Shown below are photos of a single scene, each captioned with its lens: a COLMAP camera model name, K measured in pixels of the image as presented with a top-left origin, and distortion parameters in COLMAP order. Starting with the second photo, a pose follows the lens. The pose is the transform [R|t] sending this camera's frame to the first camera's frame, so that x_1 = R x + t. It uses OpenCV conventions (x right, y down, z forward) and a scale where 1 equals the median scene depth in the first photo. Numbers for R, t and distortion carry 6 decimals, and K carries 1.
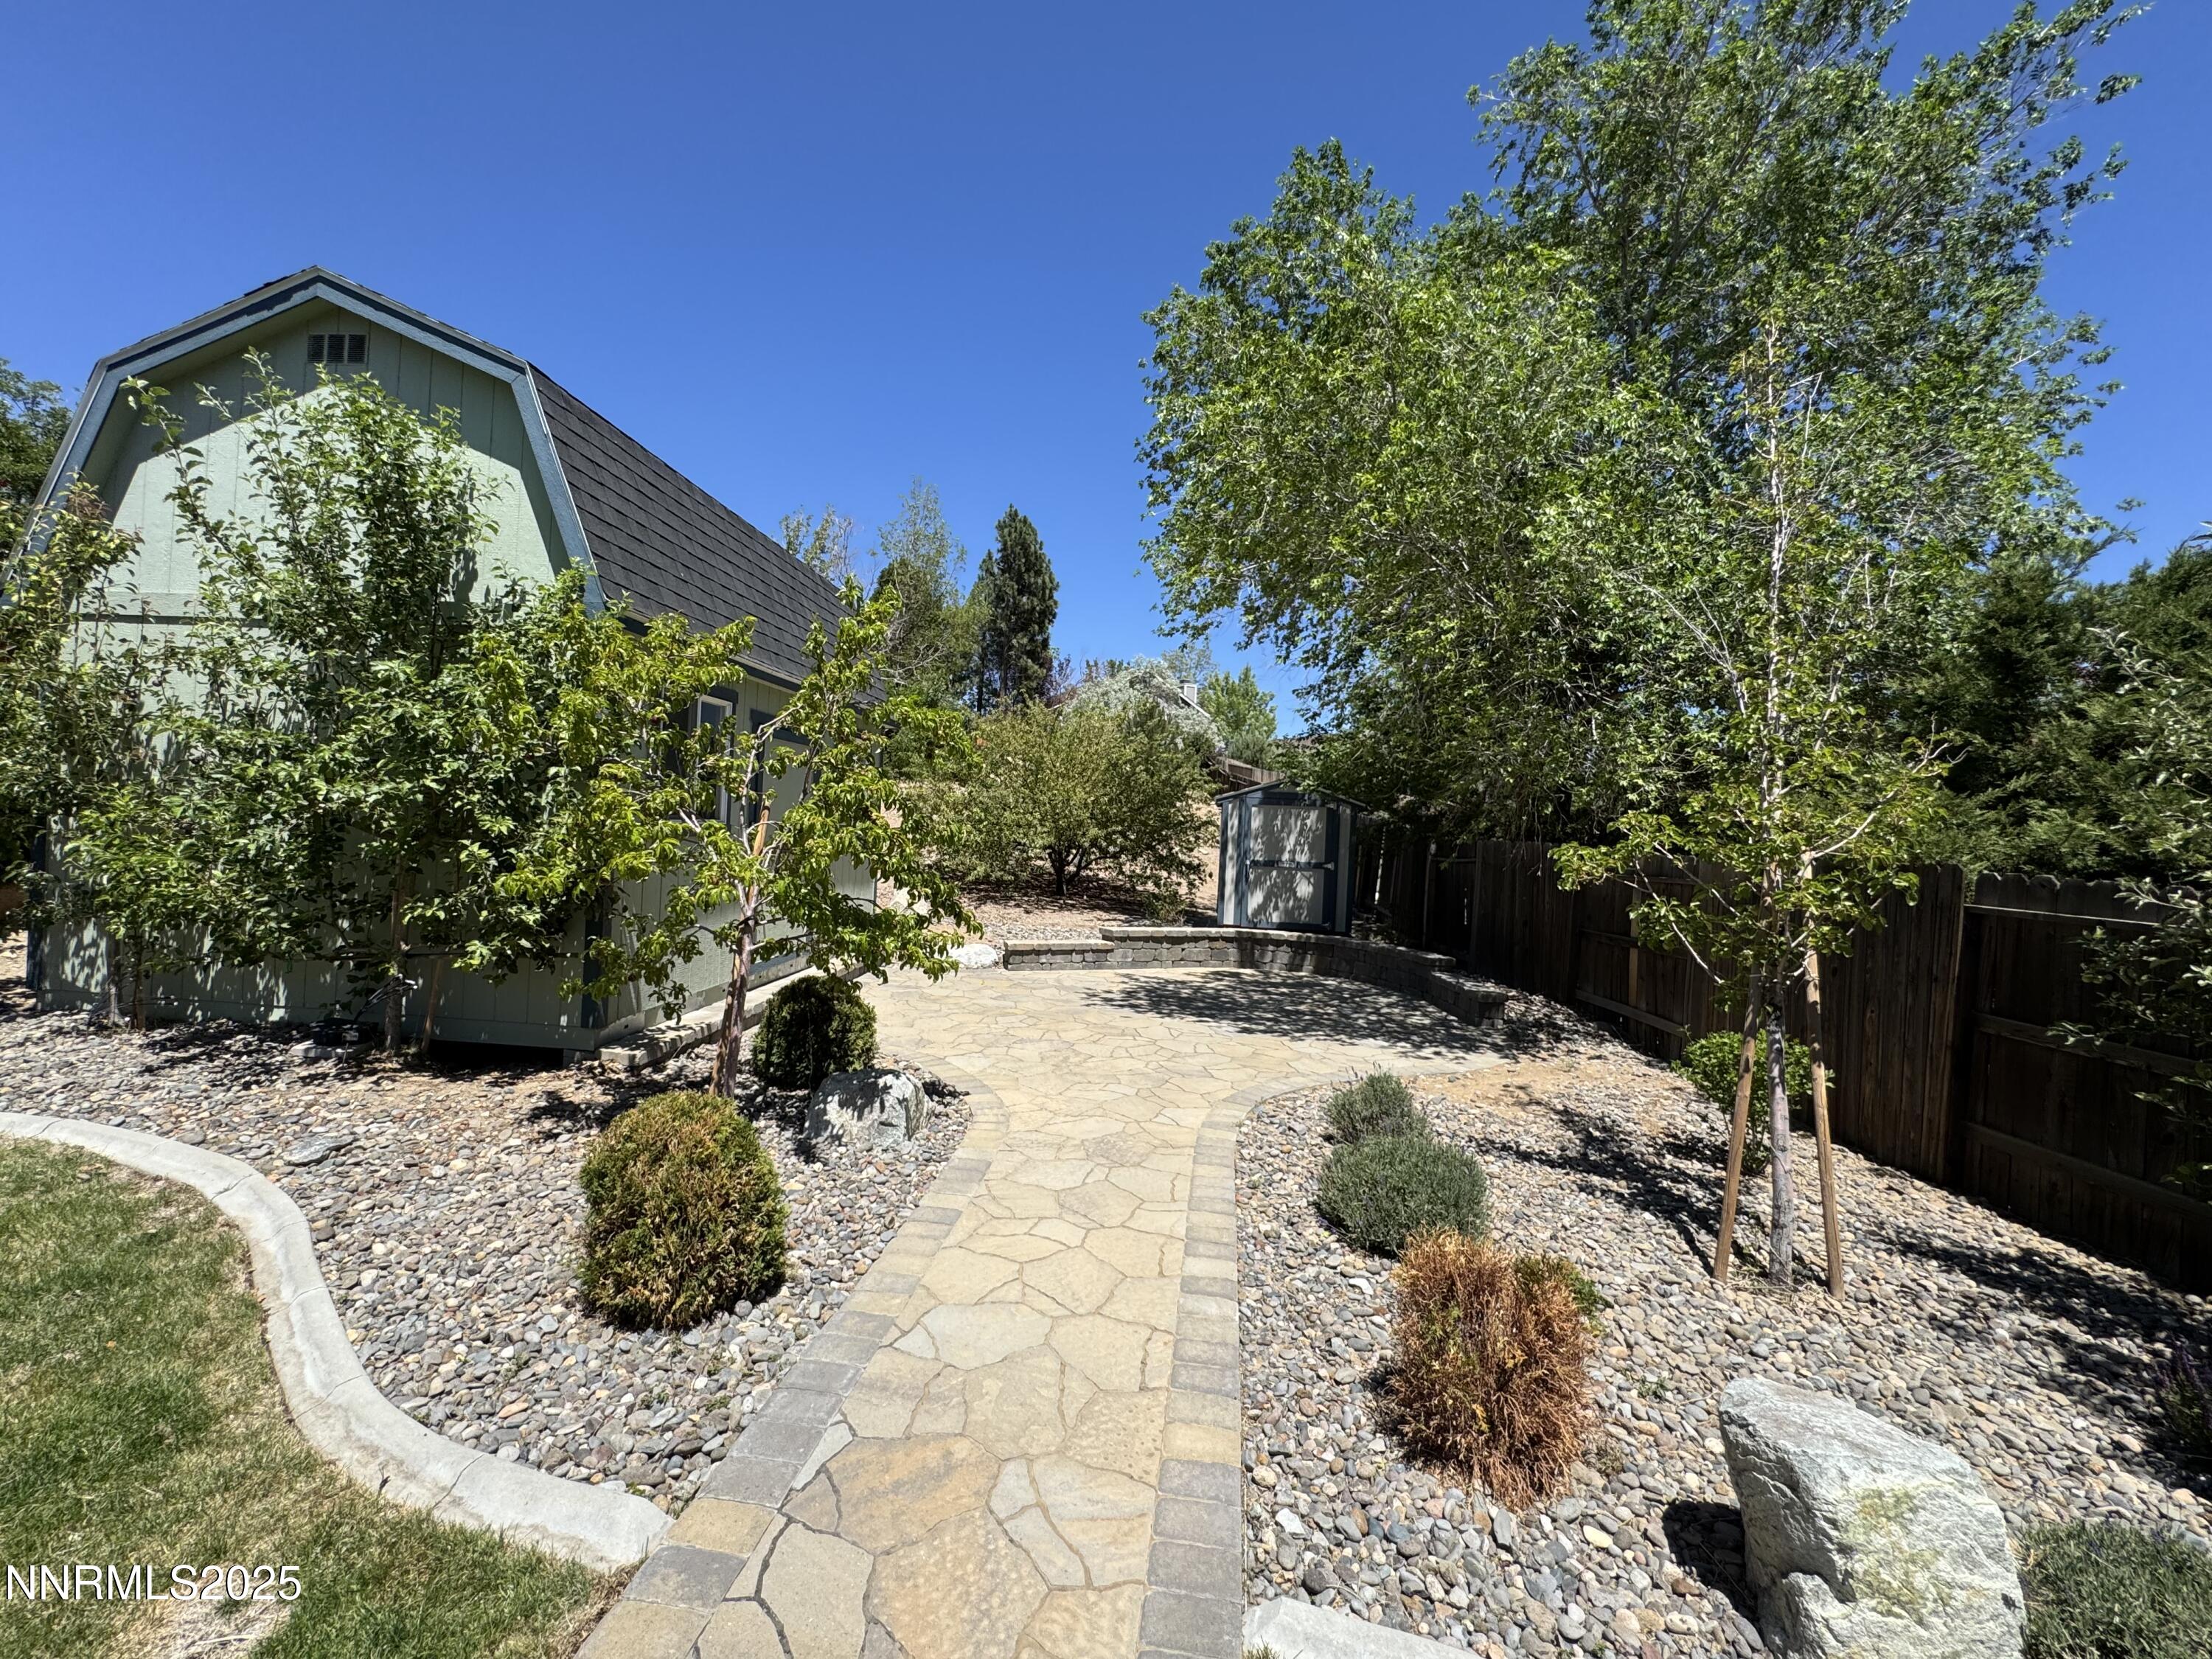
lens RADIAL K [[907.6, 0, 1117.0], [0, 907.6, 832.5], [0, 0, 1]] dist [-0.021303, -0.000220]
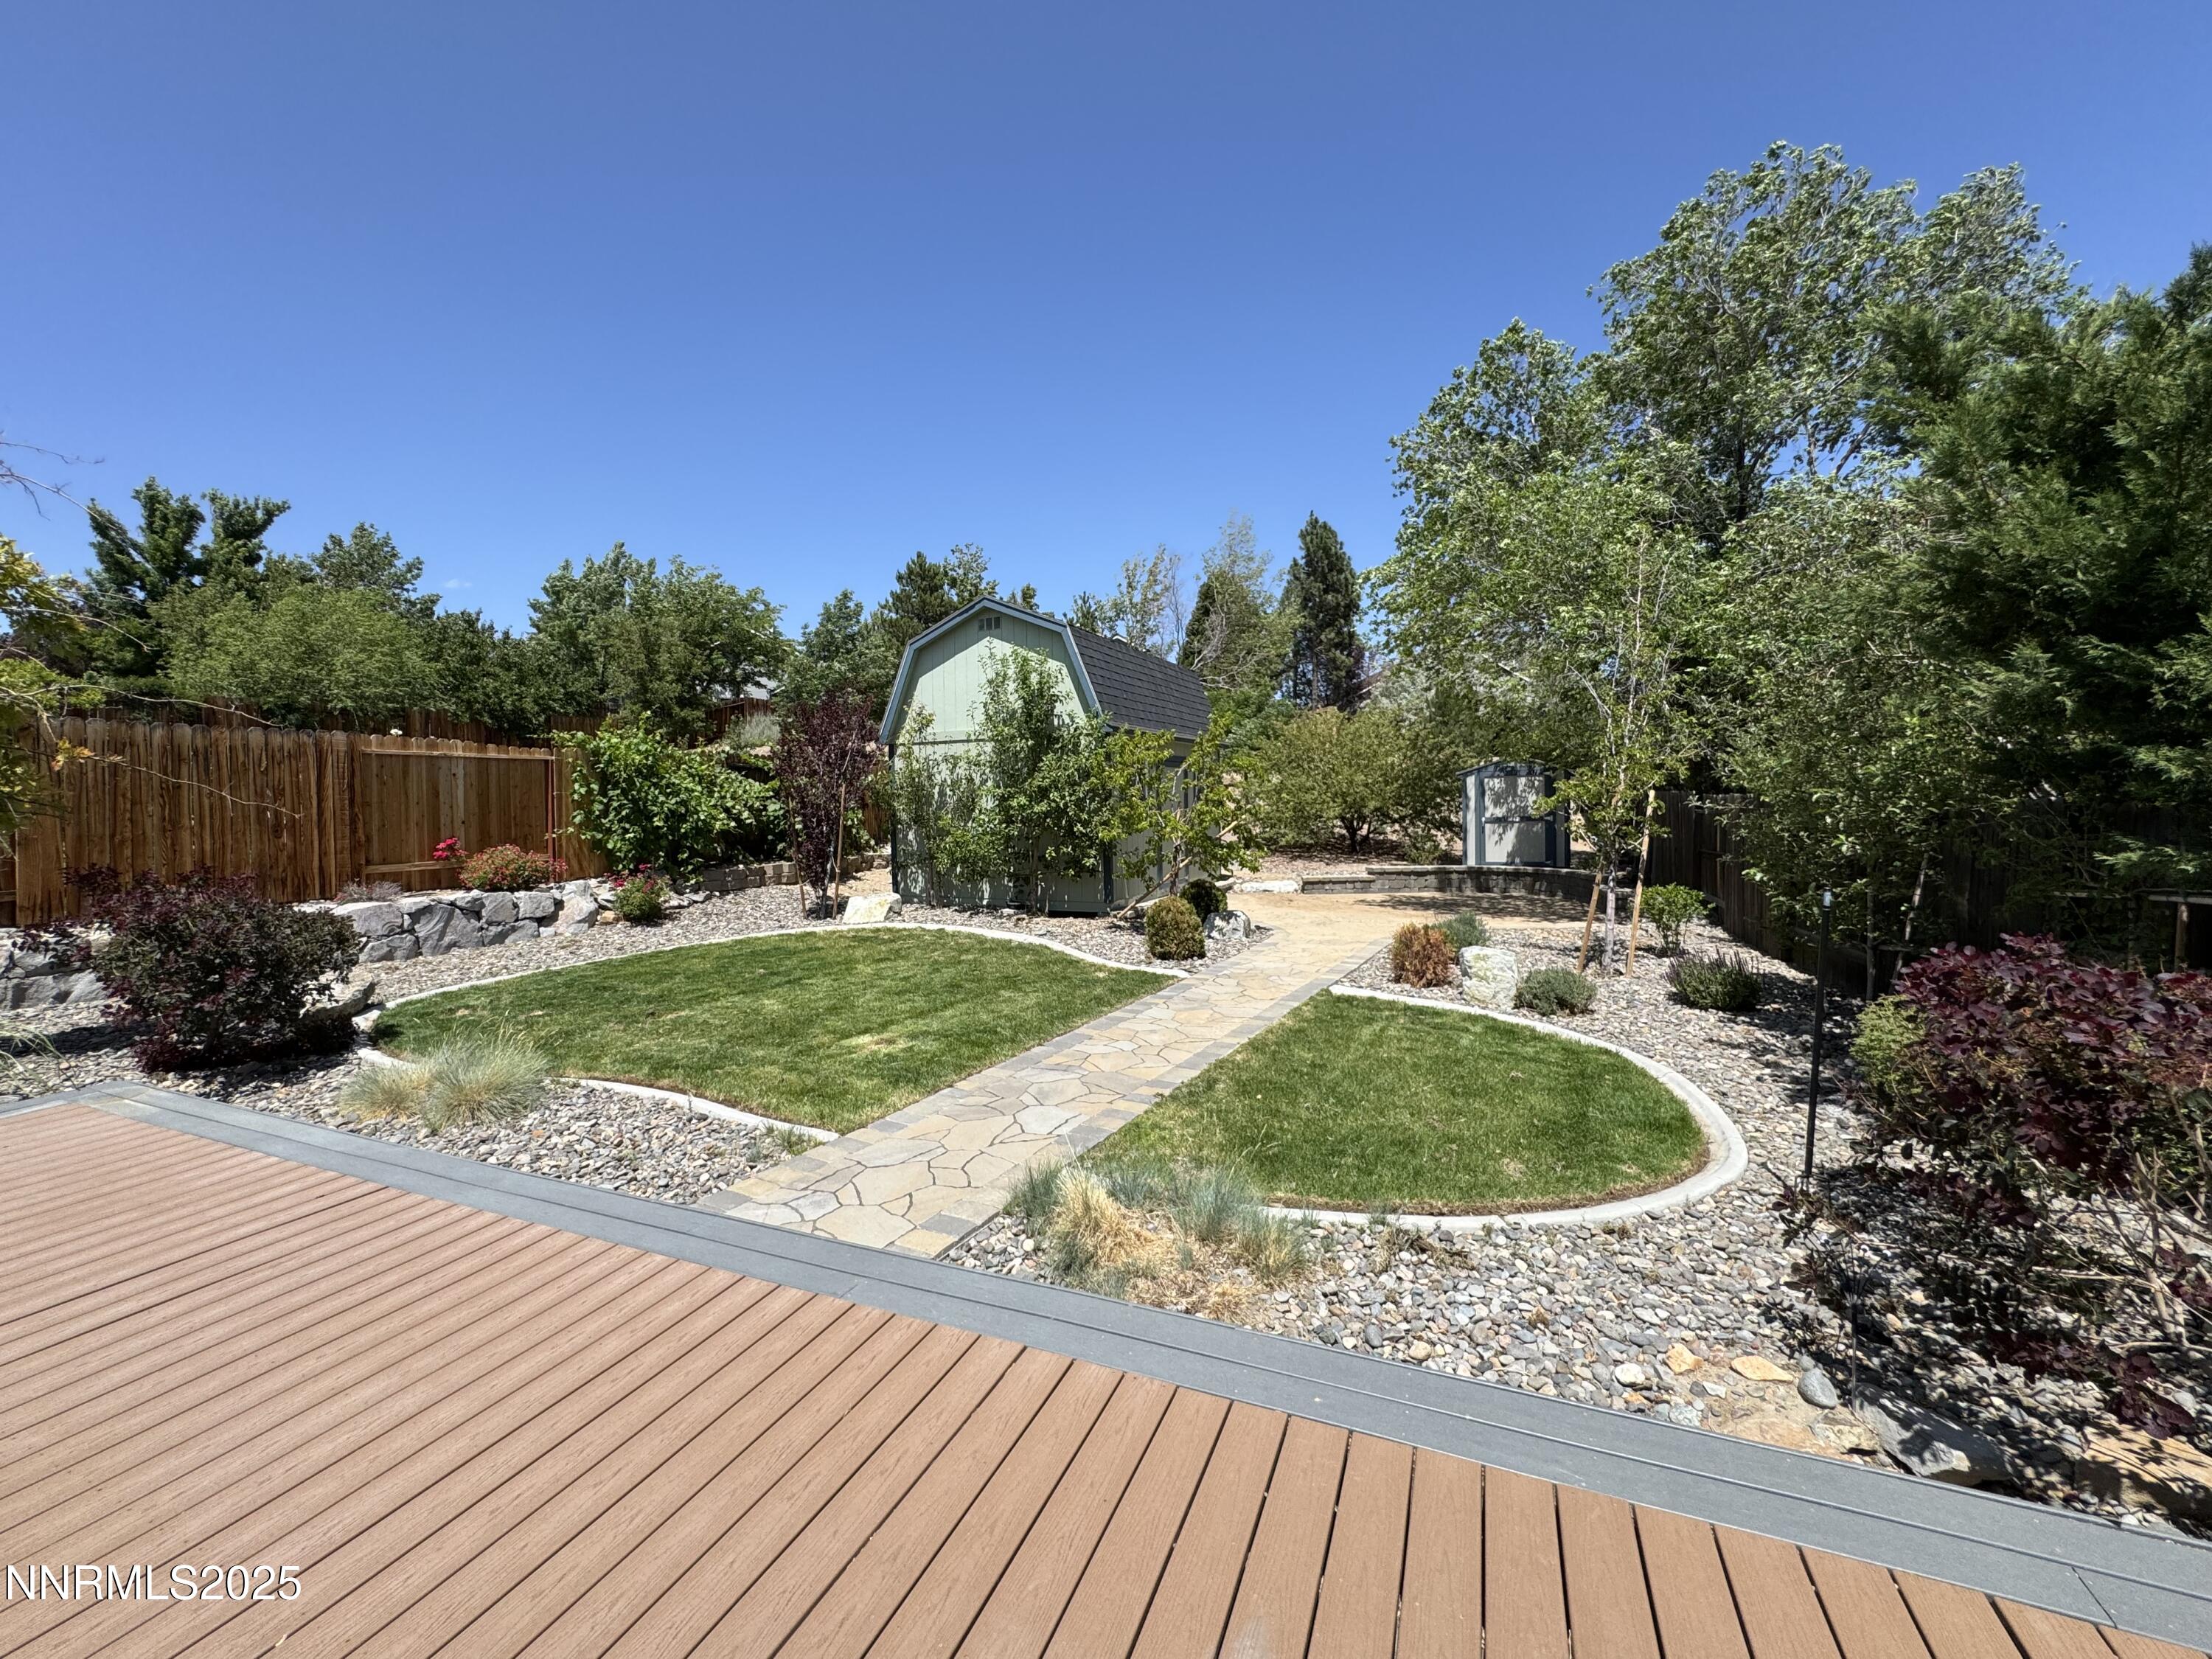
lens RADIAL K [[907.6, 0, 1104.2], [0, 907.6, 826.8], [0, 0, 1]] dist [-0.021303, -0.000220]
pose [[0.928346, -0.057659, -0.367218, 0.097207], [0.063271, 0.997991, 0.003251, 0.003956], [0.366293, -0.026252, 0.930129, -0.411875]]
